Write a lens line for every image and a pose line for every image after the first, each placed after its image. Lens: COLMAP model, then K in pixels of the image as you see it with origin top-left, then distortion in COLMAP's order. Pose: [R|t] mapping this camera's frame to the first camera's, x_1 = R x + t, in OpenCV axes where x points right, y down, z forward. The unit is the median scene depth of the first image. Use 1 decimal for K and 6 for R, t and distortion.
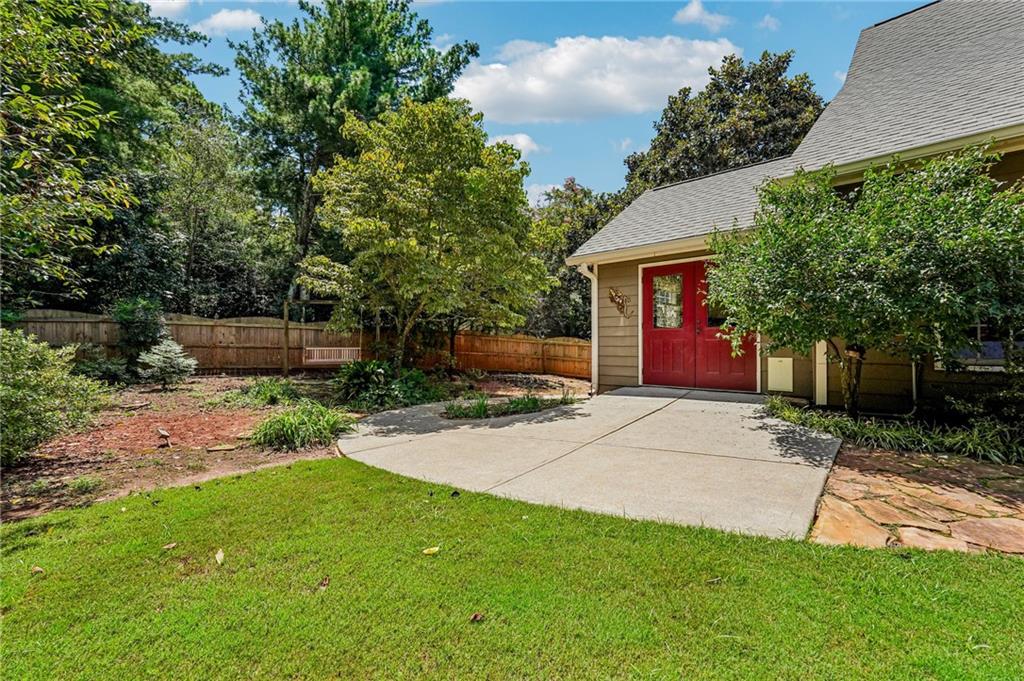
lens RADIAL K [[466.9, 0, 509.7], [0, 466.9, 339.5], [0, 0, 1]] dist [-0.006318, 0.006385]
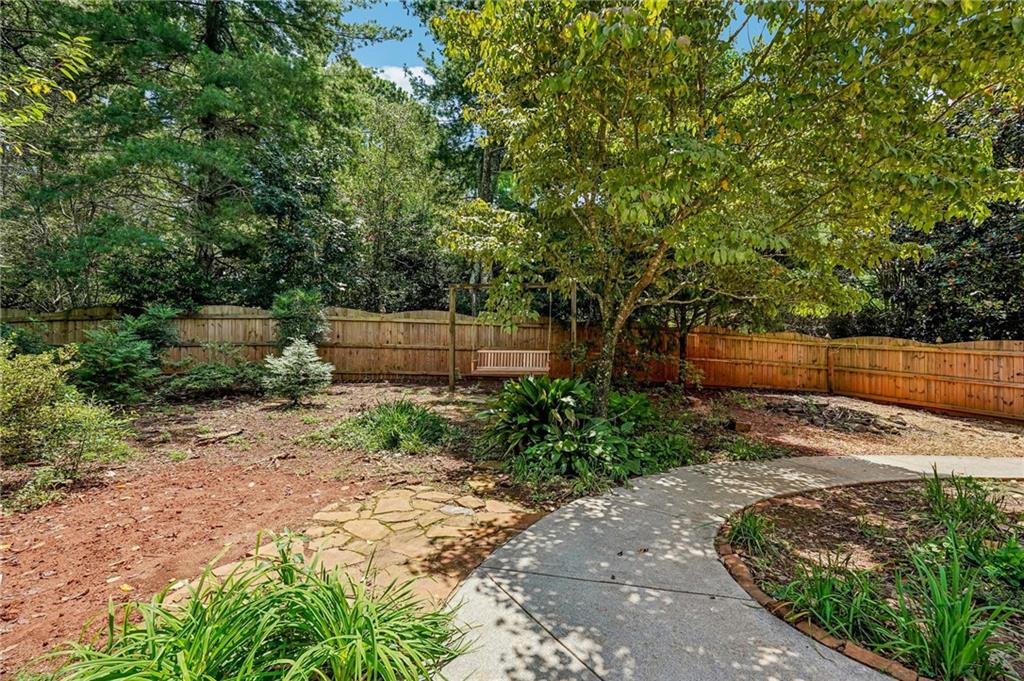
lens RADIAL K [[466.9, 0, 511.2], [0, 466.9, 340.7], [0, 0, 1]] dist [-0.006318, 0.006385]
pose [[0.909890, 0.004696, -0.414823, -0.087576], [-0.003742, 0.999988, 0.003113, 0.000243], [0.414833, -0.001281, 0.909897, 0.363836]]
